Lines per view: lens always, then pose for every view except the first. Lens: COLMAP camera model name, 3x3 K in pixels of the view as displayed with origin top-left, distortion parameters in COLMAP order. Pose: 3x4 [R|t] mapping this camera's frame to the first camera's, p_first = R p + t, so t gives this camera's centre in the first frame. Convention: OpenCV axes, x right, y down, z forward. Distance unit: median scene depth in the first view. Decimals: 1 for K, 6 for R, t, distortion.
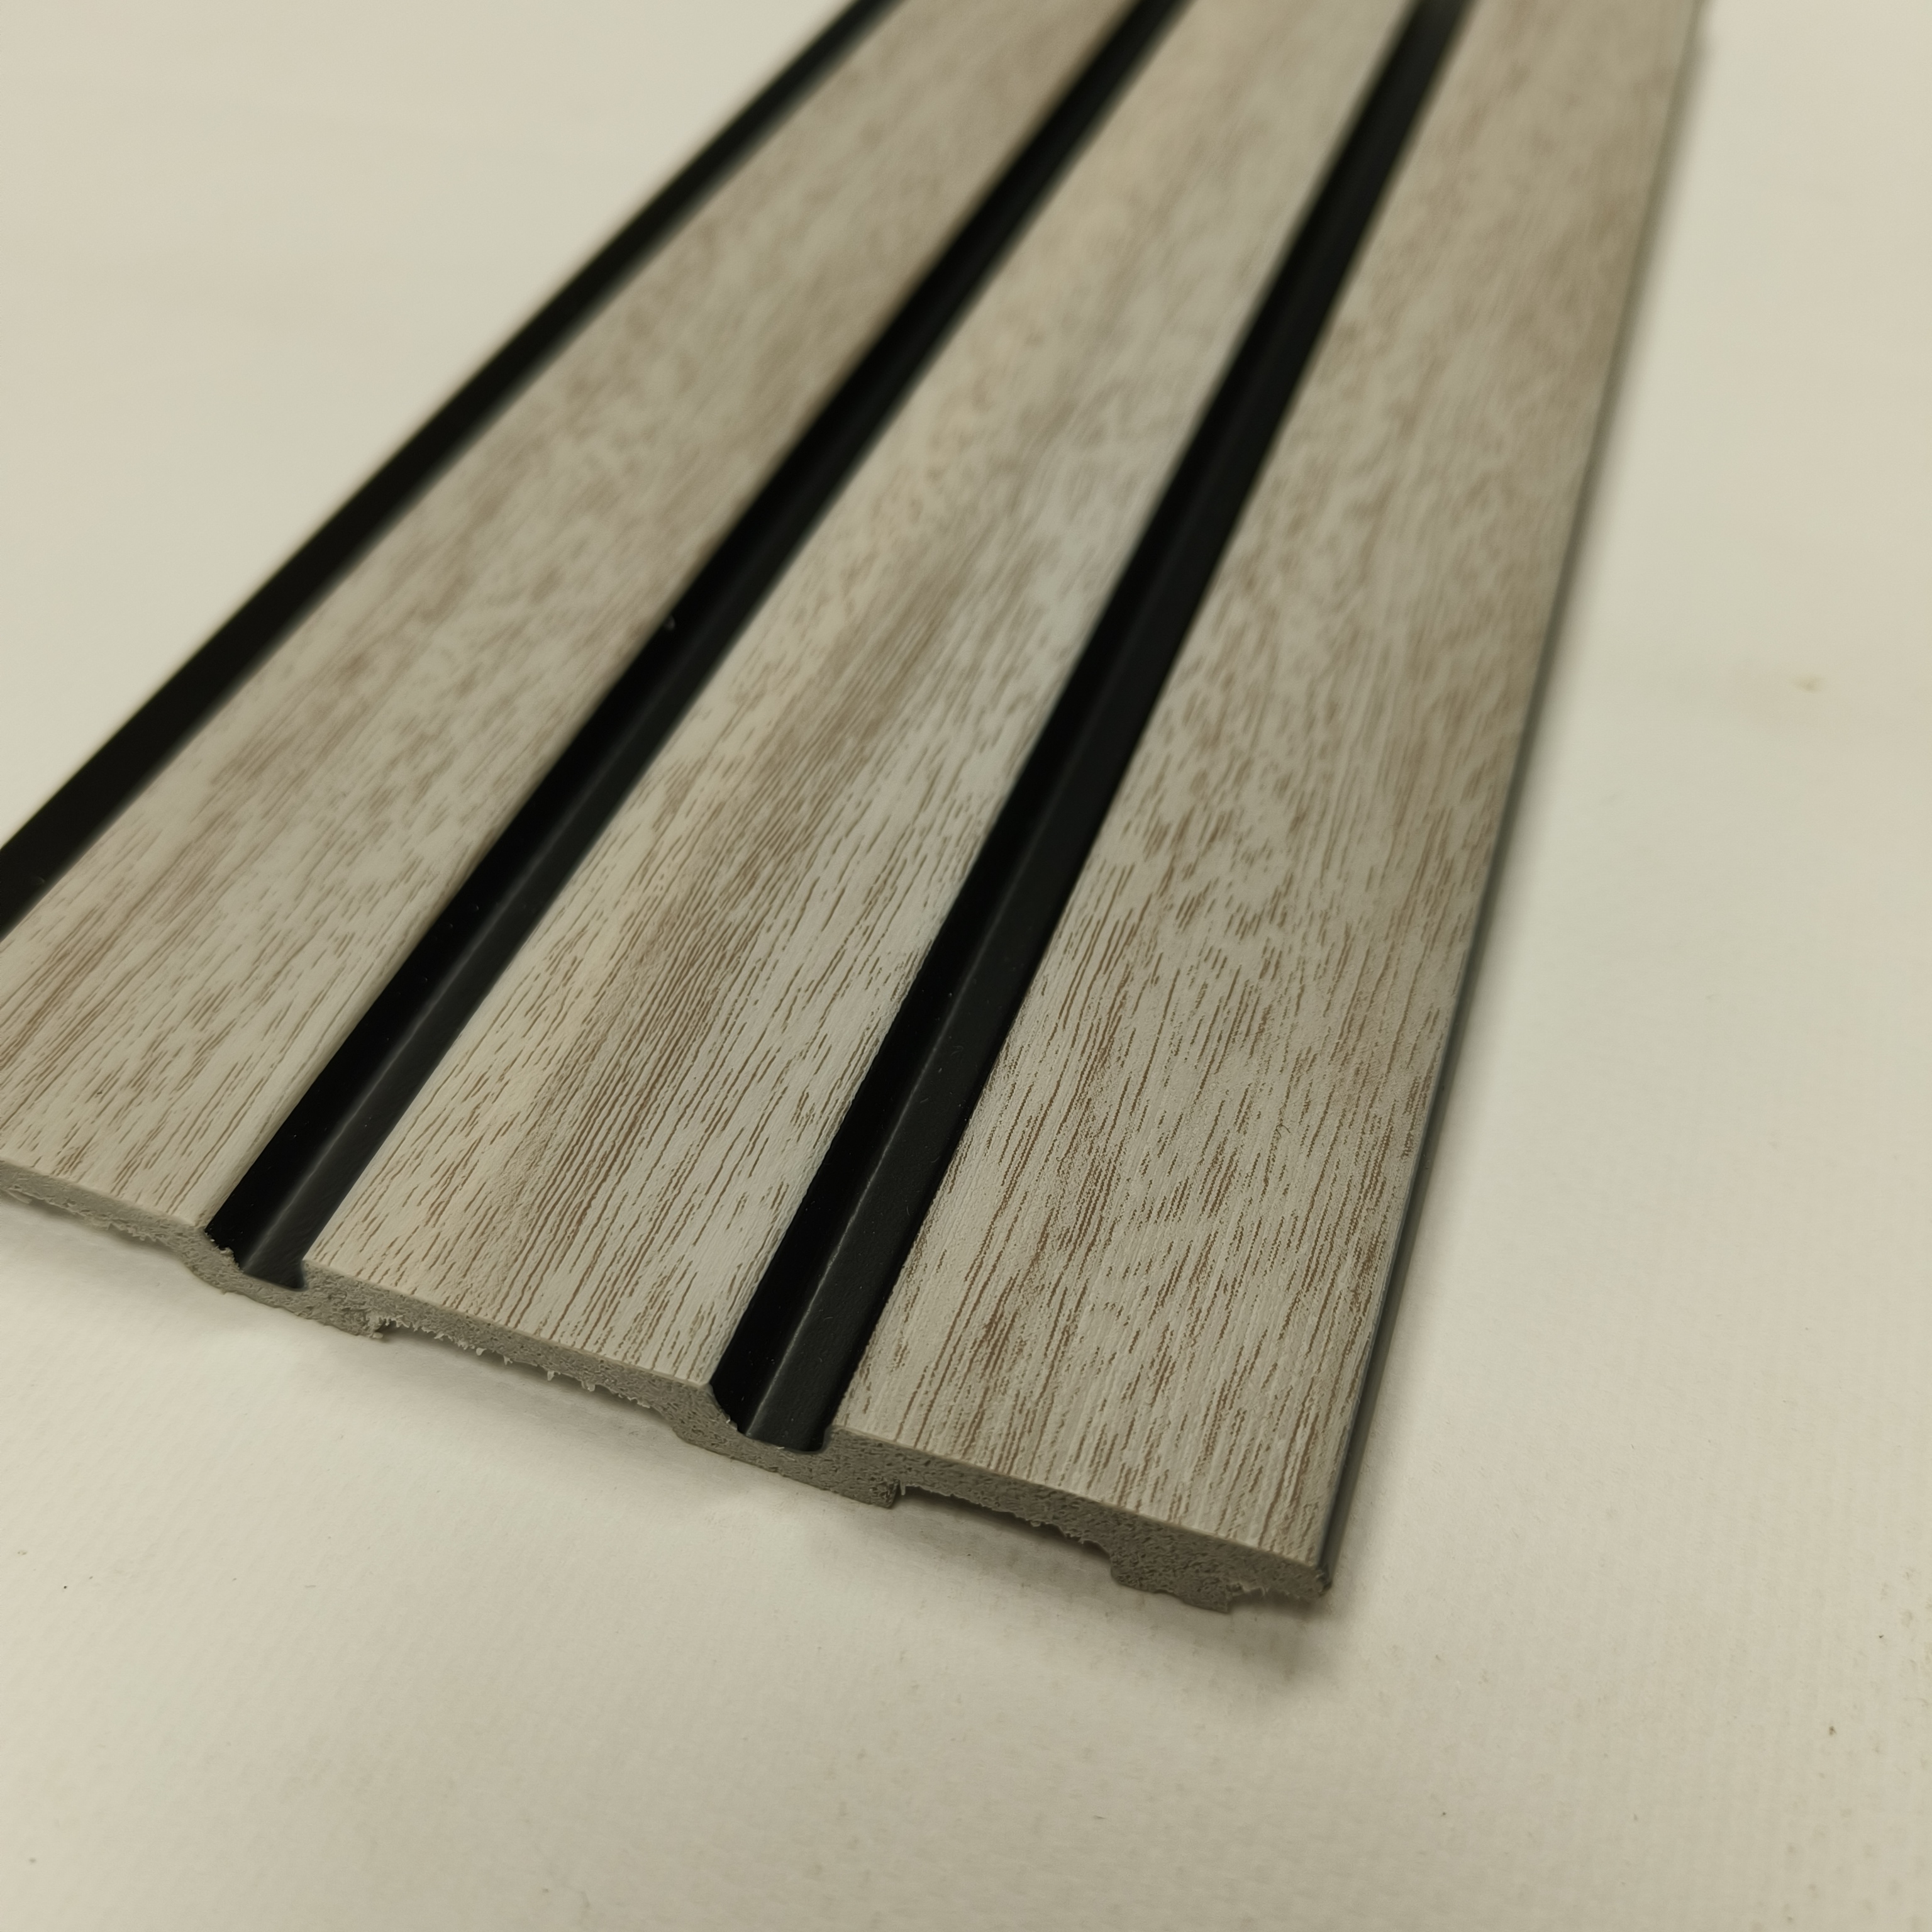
lens RADIAL K [[1903.7, 0, 966.0], [0, 1903.7, 966.0], [0, 0, 1]] dist [0.099699, -0.496939]
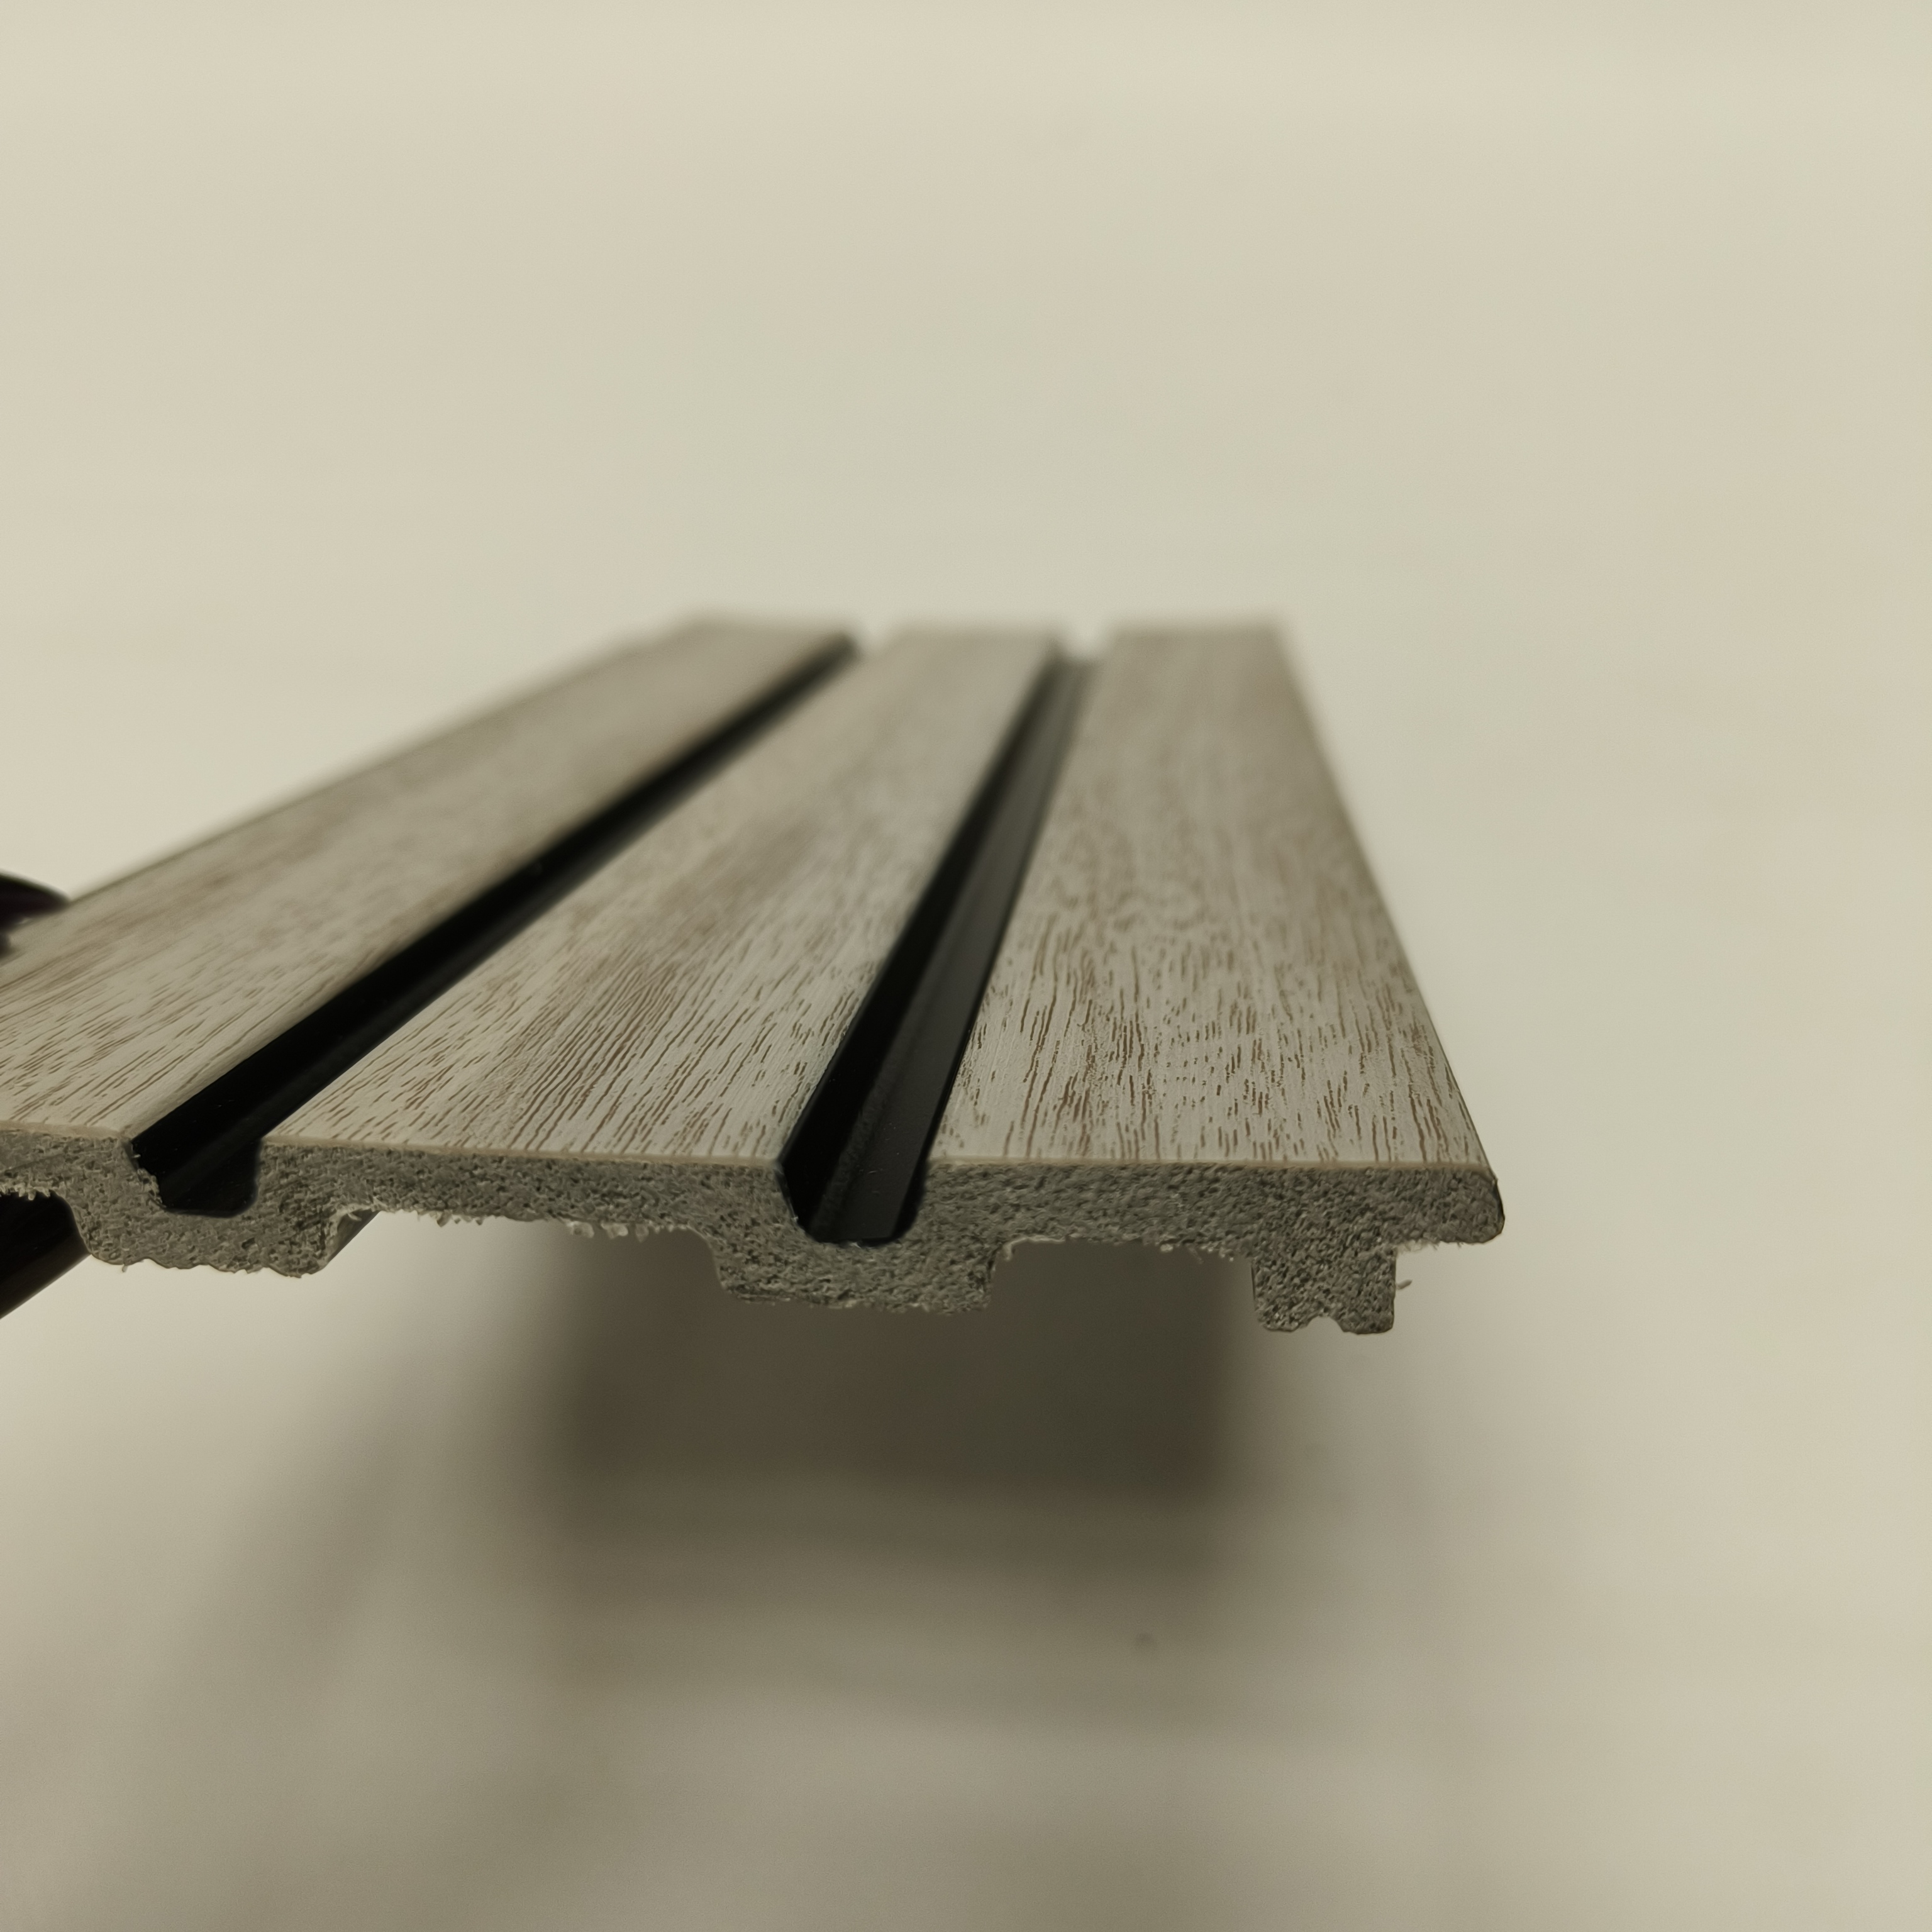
lens RADIAL K [[1903.7, 0, 966.0], [0, 1903.7, 966.0], [0, 0, 1]] dist [0.099699, -0.496939]
pose [[0.971794, -0.038646, 0.232644, -0.211820], [0.152993, 0.854035, -0.497209, 0.501382], [-0.179471, 0.518777, 0.835859, 0.168731]]
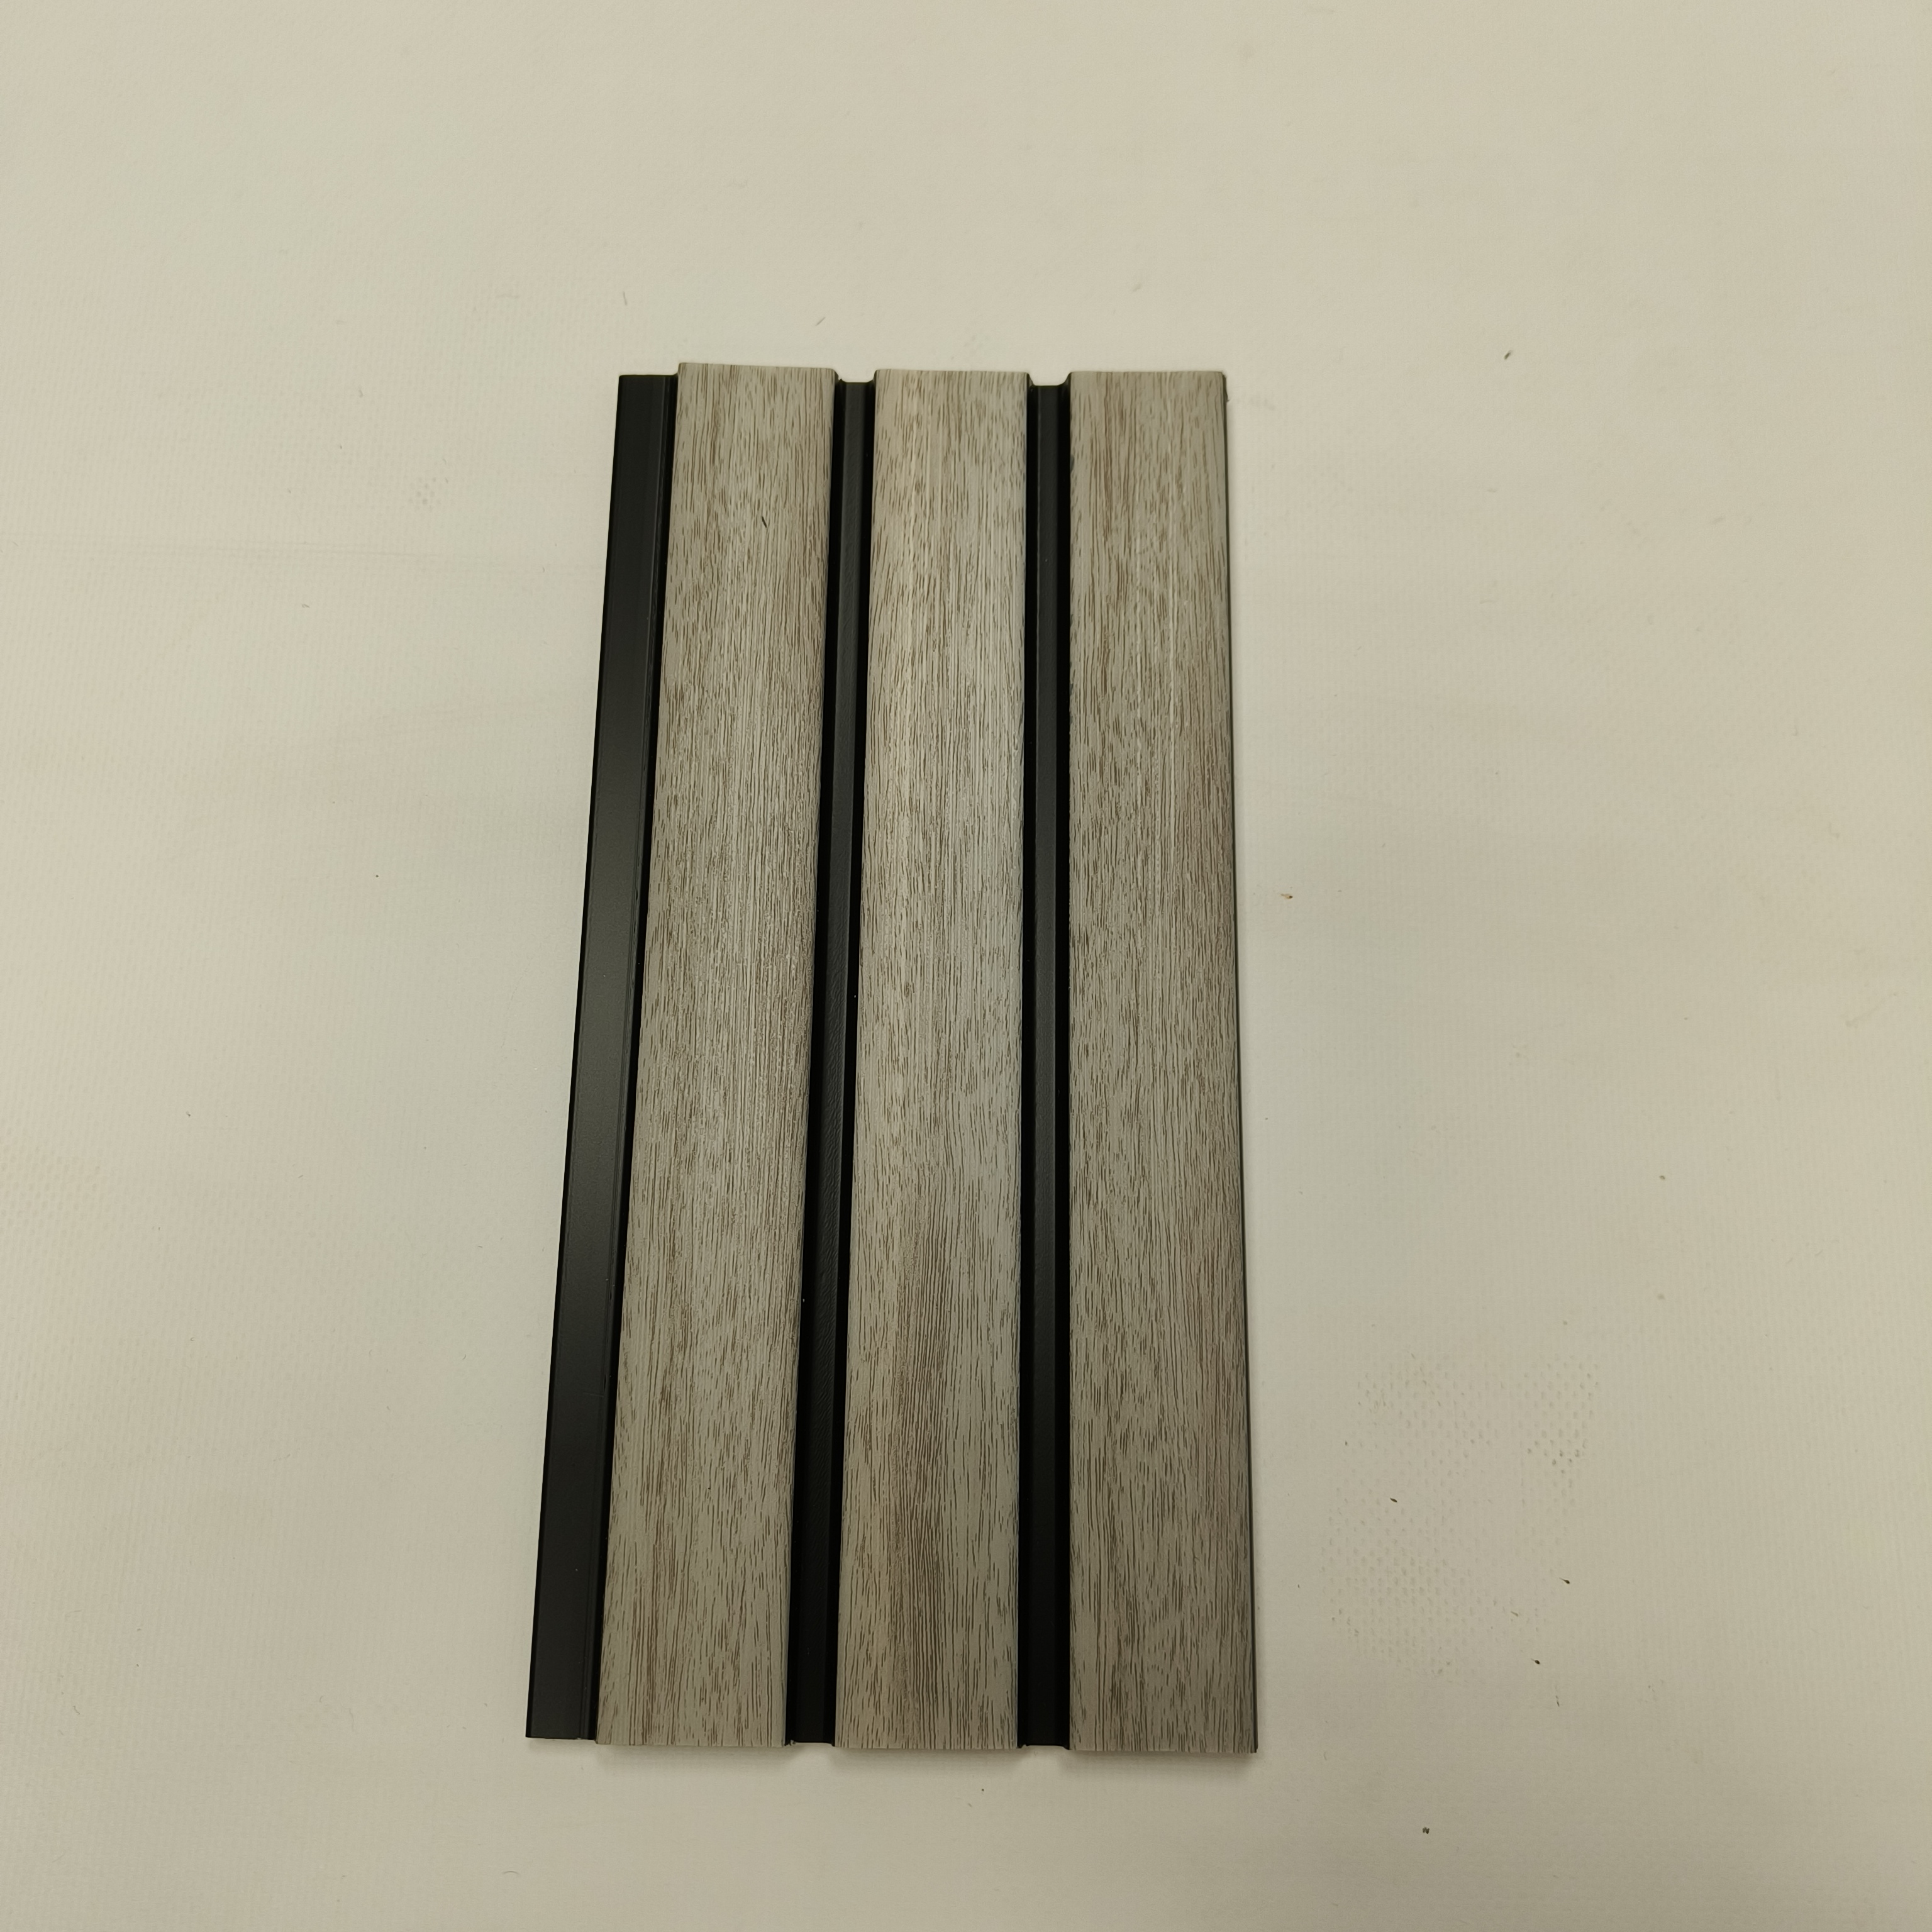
lens RADIAL K [[1903.7, 0, 966.0], [0, 1903.7, 966.0], [0, 0, 1]] dist [0.099699, -0.496939]
pose [[0.944238, -0.303858, 0.126825, -0.174863], [0.210451, 0.853182, 0.477275, -1.639942], [-0.253228, -0.423971, 0.869554, -0.667907]]
